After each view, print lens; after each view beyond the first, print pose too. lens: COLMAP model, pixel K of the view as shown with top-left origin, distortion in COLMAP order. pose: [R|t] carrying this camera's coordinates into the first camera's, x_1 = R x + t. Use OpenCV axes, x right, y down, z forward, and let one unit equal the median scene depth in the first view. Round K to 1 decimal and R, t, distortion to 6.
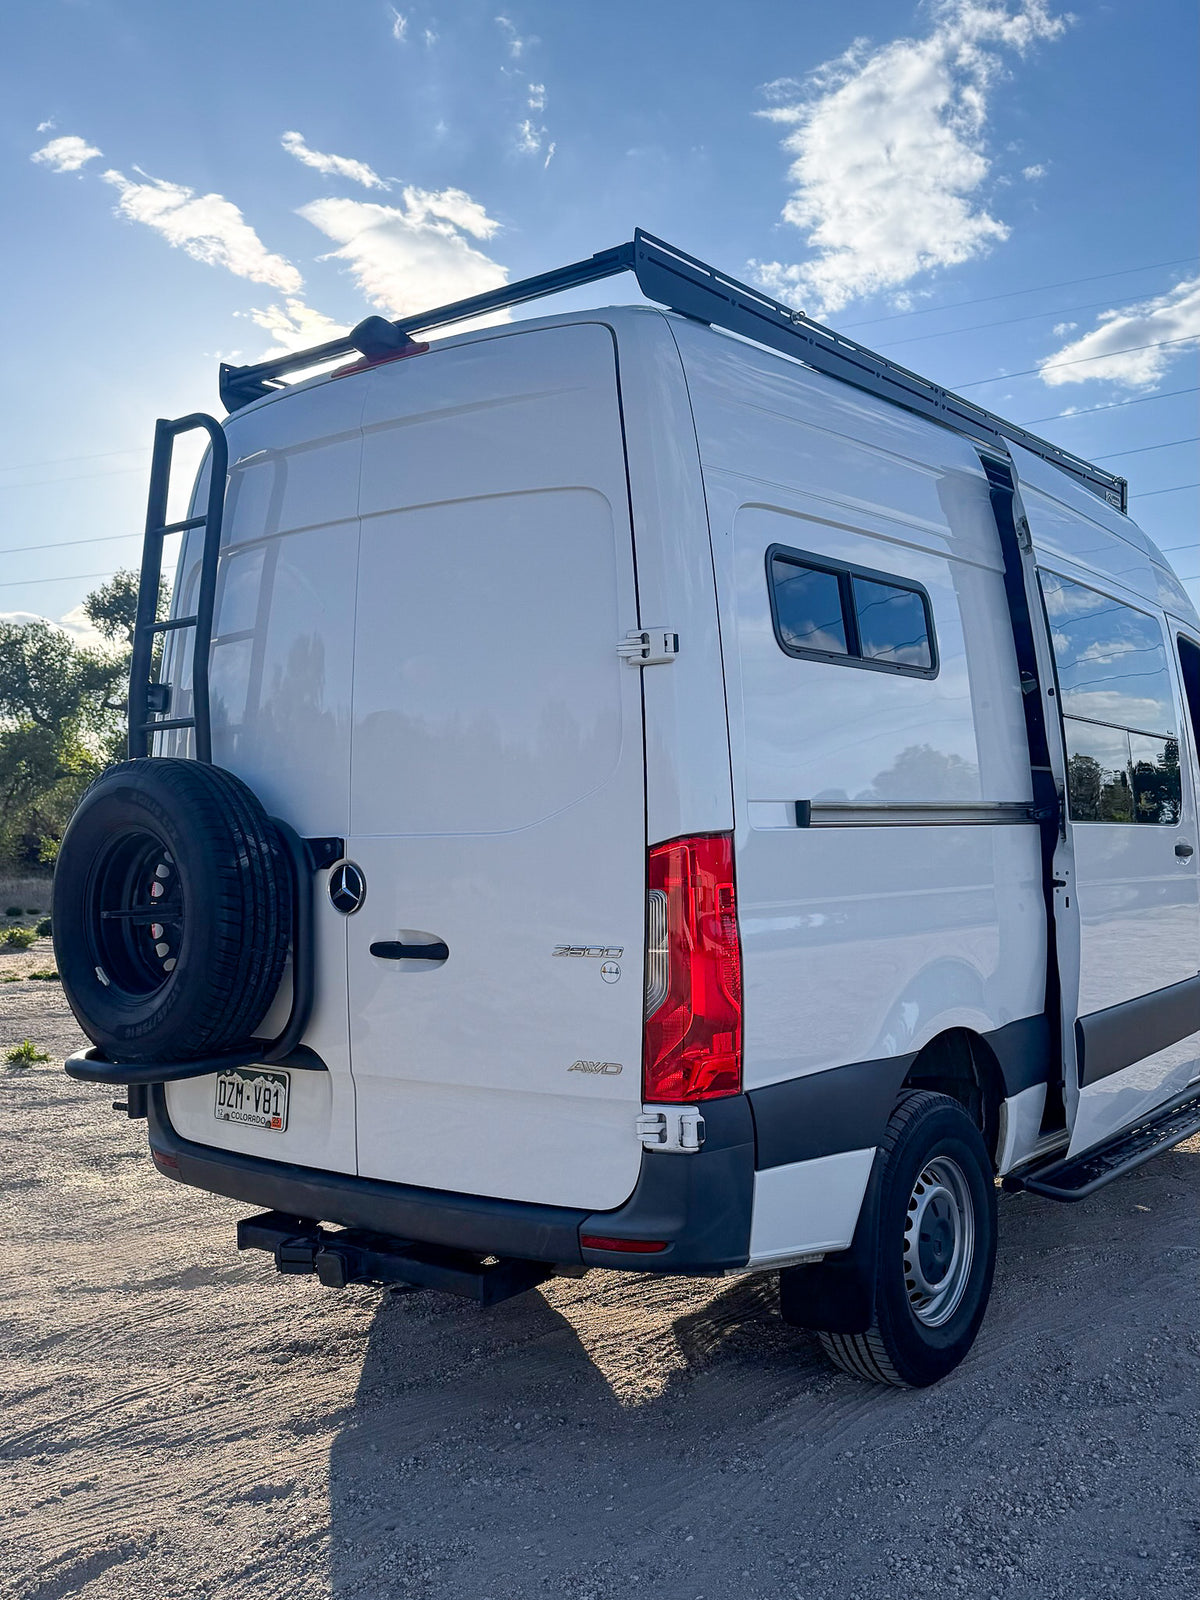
lens RADIAL K [[1527.2, 0, 628.7], [0, 1527.2, 803.7], [0, 0, 1]] dist [0.141221, -0.284011]
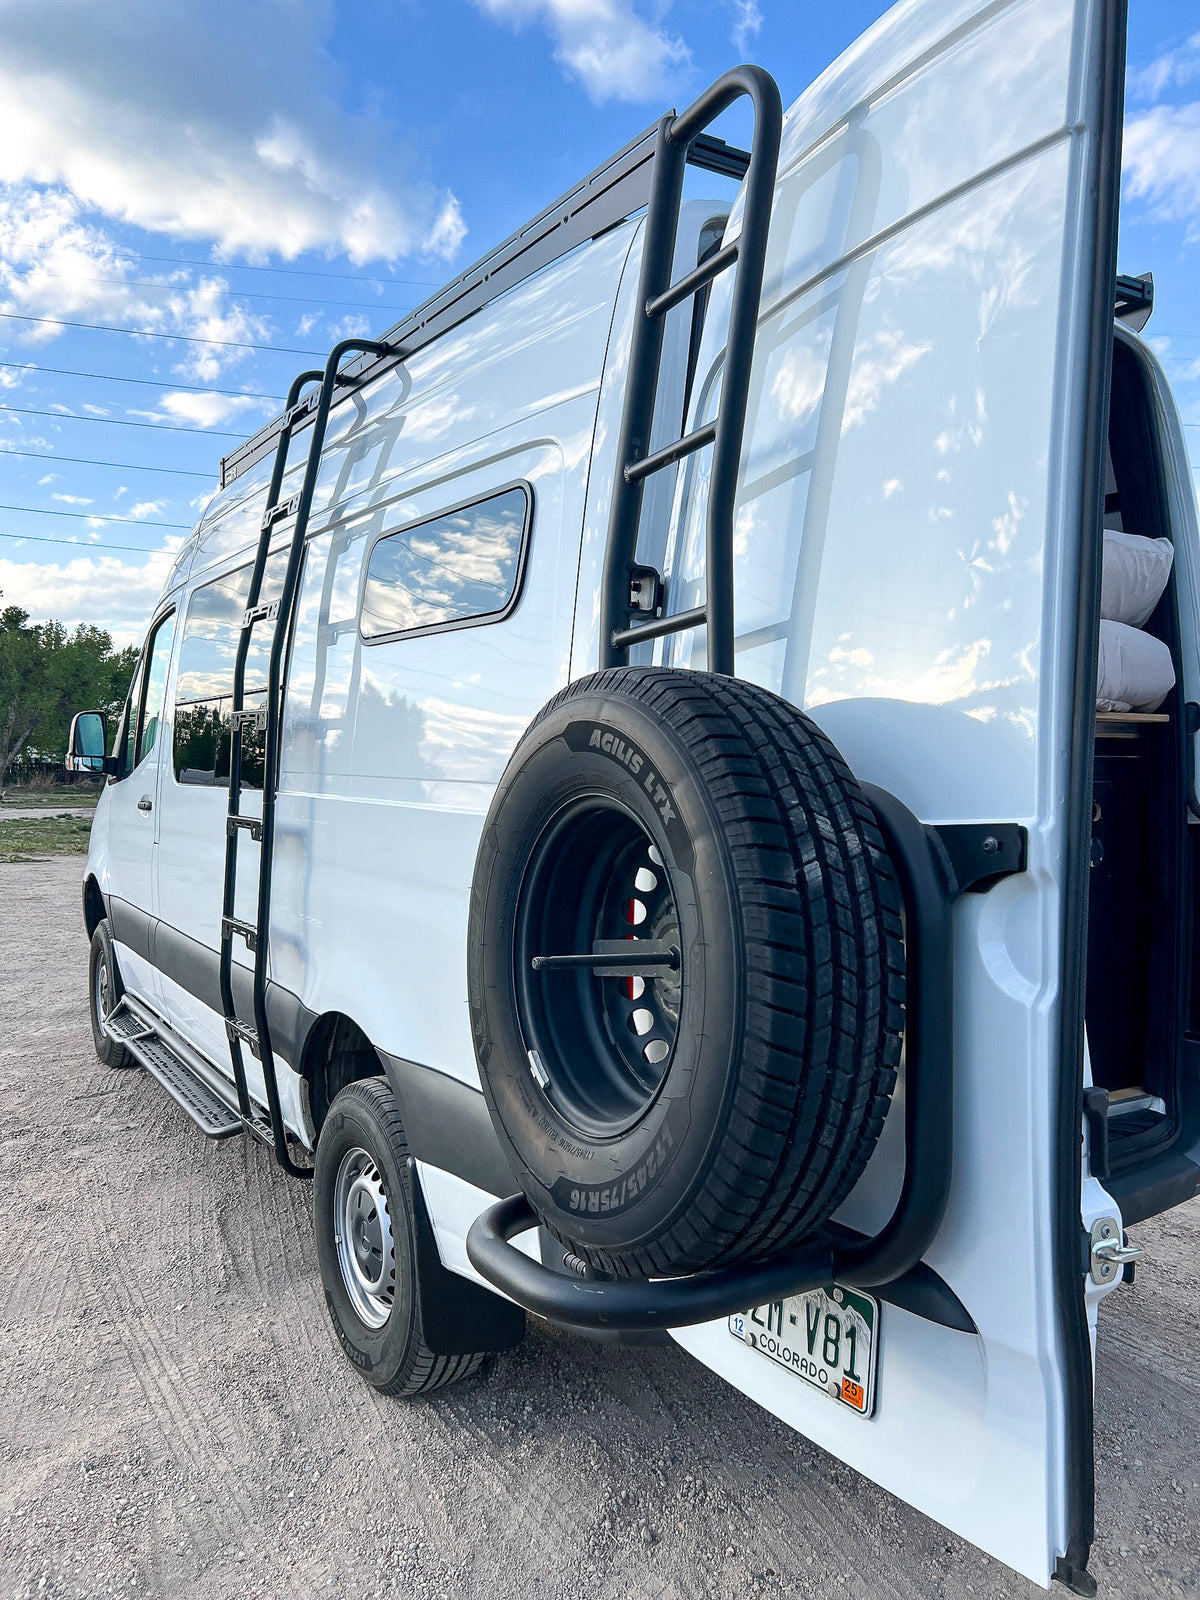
lens RADIAL K [[1203.8, 0, 586.5], [0, 1203.8, 800.0], [0, 0, 1]] dist [0.073411, -0.080802]
pose [[0.938165, 0.017052, -0.345768, -0.182760], [-0.021815, 0.999713, -0.009889, 0.020715], [0.345500, 0.016820, 0.938268, 0.620403]]
